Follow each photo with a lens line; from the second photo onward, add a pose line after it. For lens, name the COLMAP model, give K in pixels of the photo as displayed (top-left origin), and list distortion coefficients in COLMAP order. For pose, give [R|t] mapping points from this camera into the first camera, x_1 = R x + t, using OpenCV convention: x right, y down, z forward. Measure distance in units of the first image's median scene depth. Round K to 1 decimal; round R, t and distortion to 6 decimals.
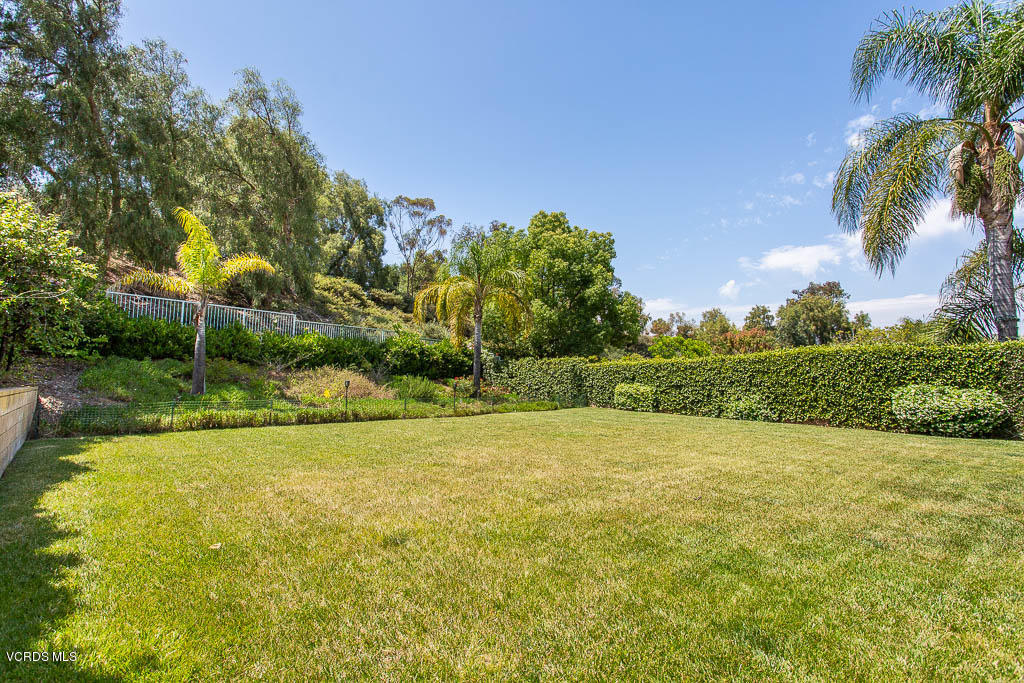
lens RADIAL K [[490.8, 0, 511.0], [0, 490.8, 339.2], [0, 0, 1]] dist [0.005418, 0.002815]
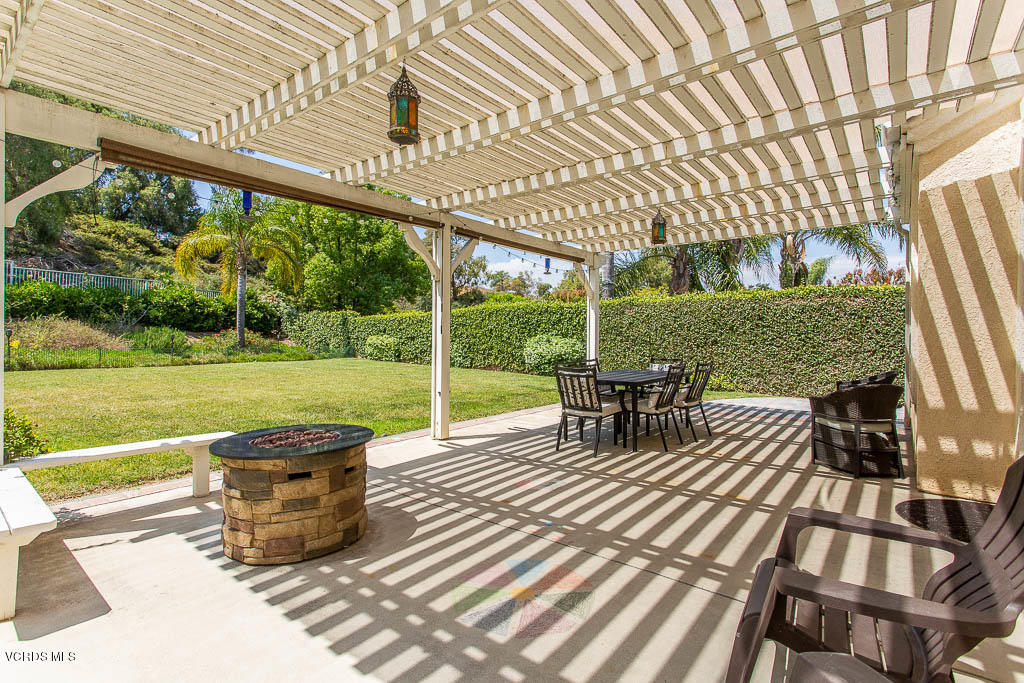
lens RADIAL K [[490.8, 0, 514.6], [0, 490.8, 338.5], [0, 0, 1]] dist [0.005418, 0.002815]
pose [[0.981796, 0.002957, 0.189916, 0.330175], [-0.019638, 0.996101, 0.086012, -0.001843], [-0.188921, -0.088176, 0.978026, -0.111452]]
